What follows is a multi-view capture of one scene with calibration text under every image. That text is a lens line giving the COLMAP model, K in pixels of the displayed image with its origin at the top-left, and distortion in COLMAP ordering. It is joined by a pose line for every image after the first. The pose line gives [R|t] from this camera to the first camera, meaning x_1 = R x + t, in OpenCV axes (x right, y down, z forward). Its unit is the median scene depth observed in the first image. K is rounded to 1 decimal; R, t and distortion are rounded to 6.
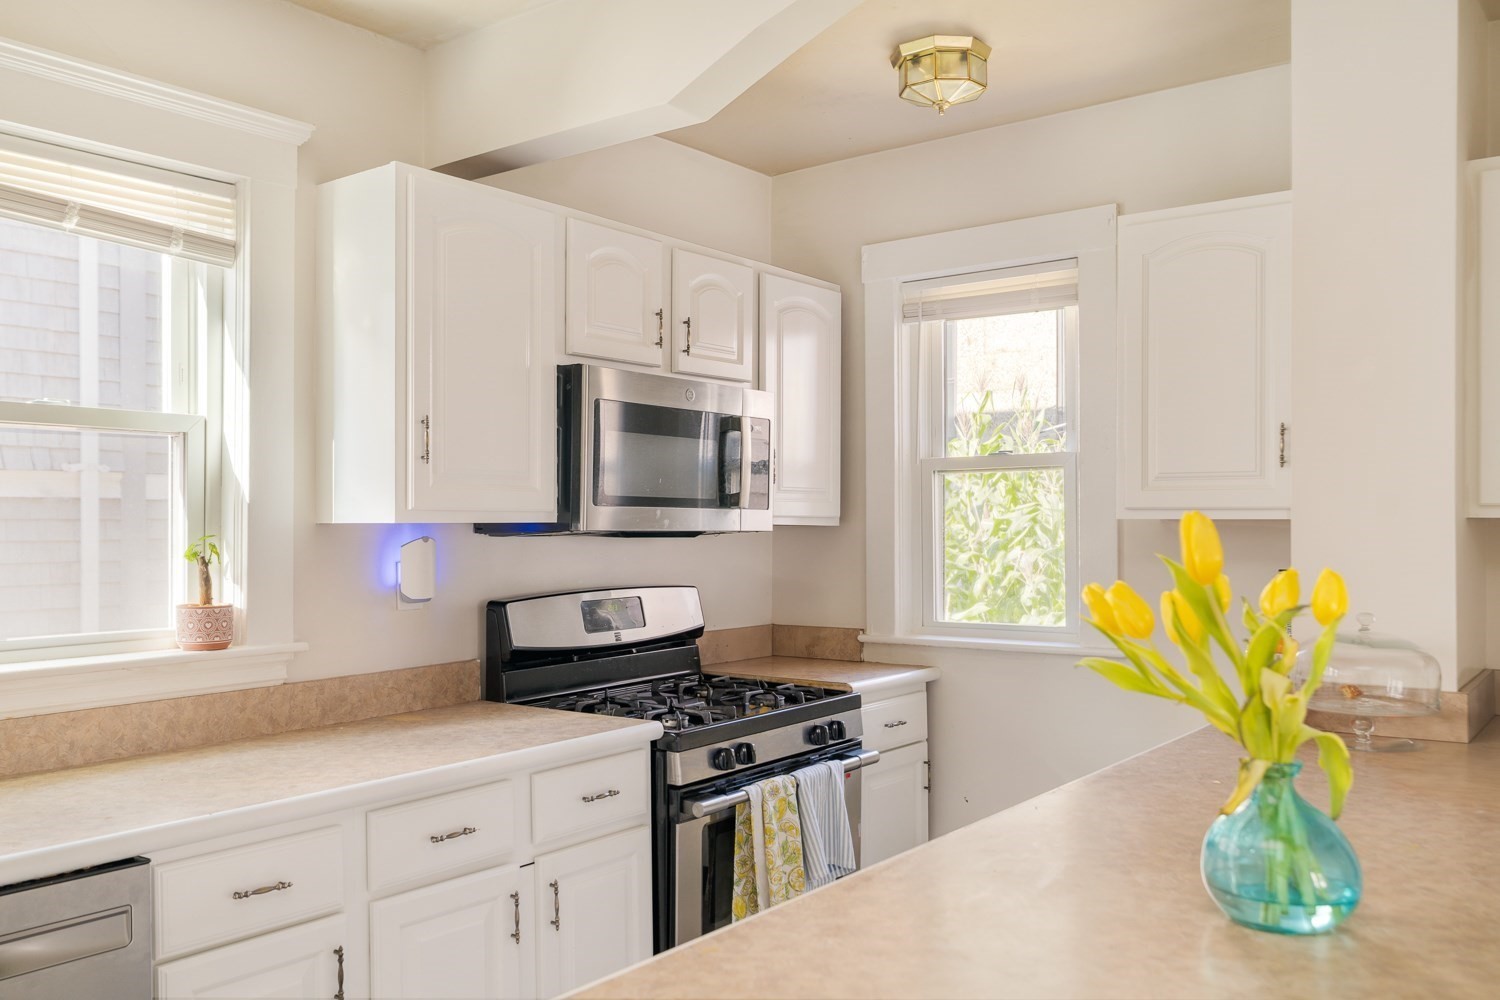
lens RADIAL K [[1229.2, 0, 753.0], [0, 1229.2, 525.5], [0, 0, 1]] dist [-0.001800, 0.000134]
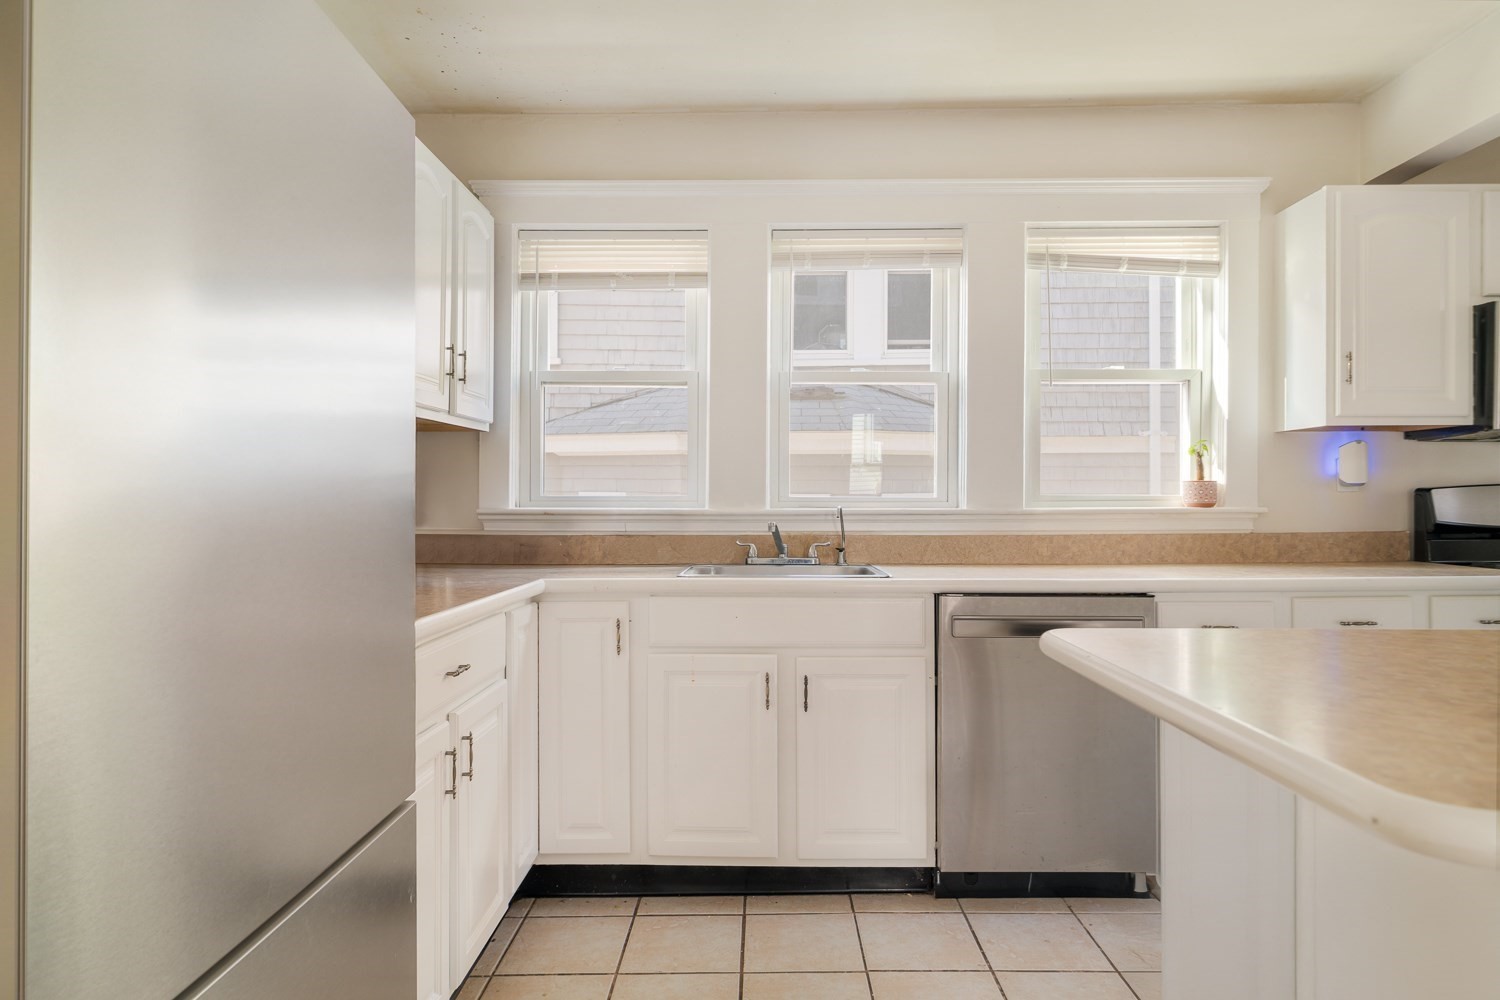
lens RADIAL K [[895.6, 0, 751.3], [0, 895.6, 491.8], [0, 0, 1]] dist [-0.005347, 0.002787]
pose [[0.594554, -0.001930, -0.804053, 0.152650], [-0.004013, 0.999978, -0.005368, 0.078685], [0.804046, 0.006418, 0.594533, -0.193937]]
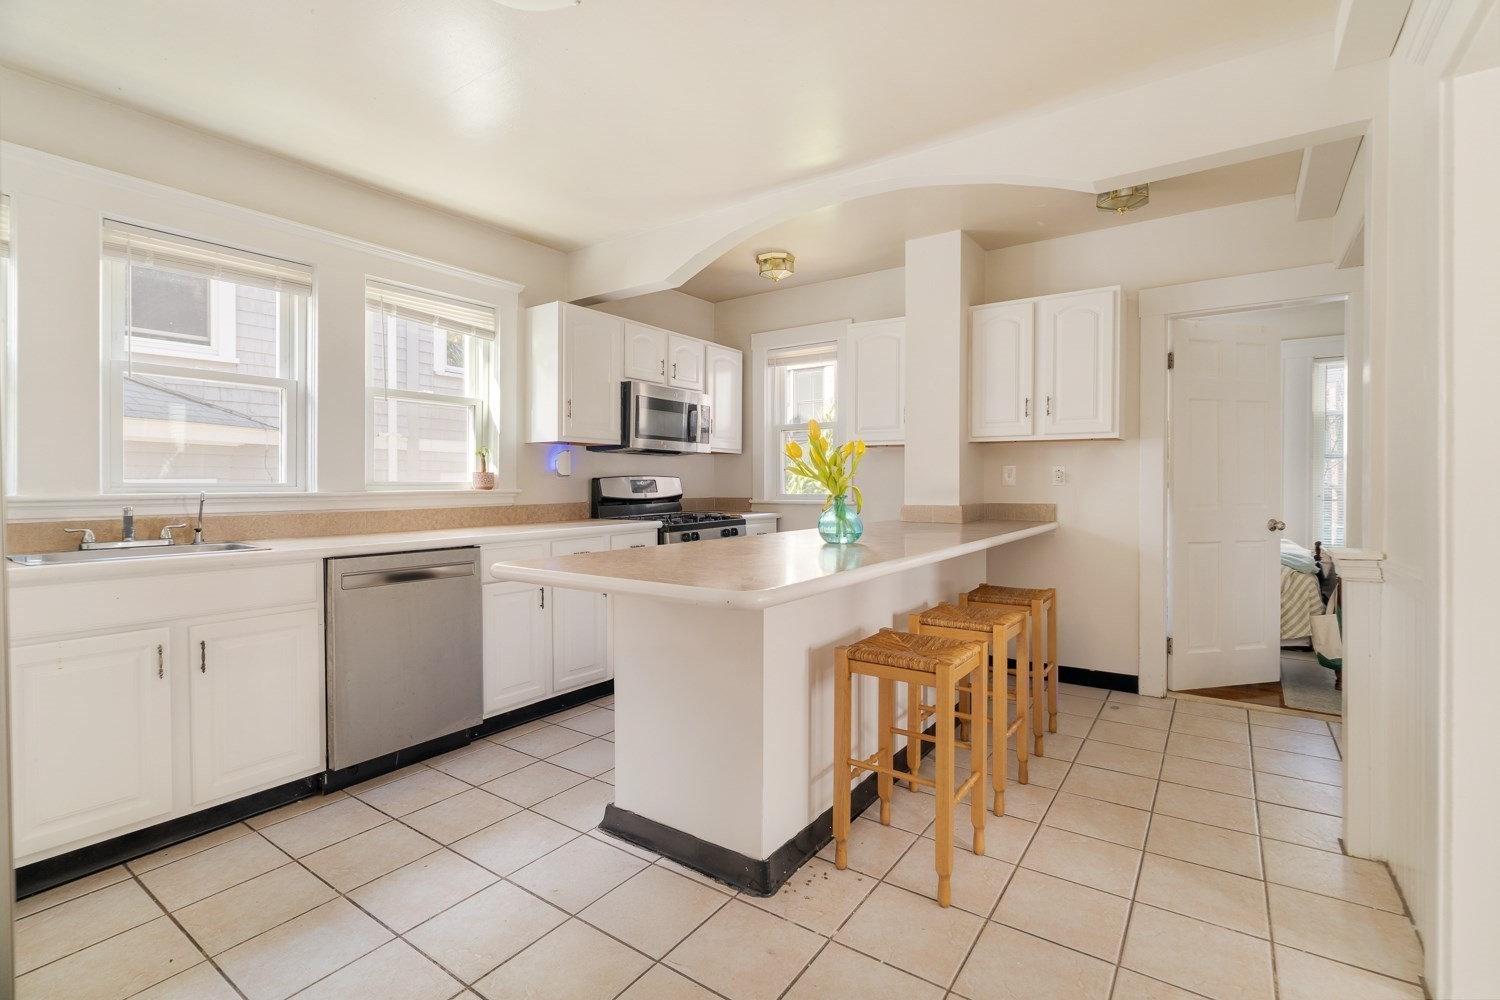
lens RADIAL K [[684.7, 0, 756.6], [0, 684.7, 490.1], [0, 0, 1]] dist [0.000093, 0.000707]
pose [[0.999120, 0.003217, 0.041825, 0.059354], [-0.003539, 0.999965, 0.007630, 0.079067], [-0.041799, -0.007771, 0.999096, -0.407048]]
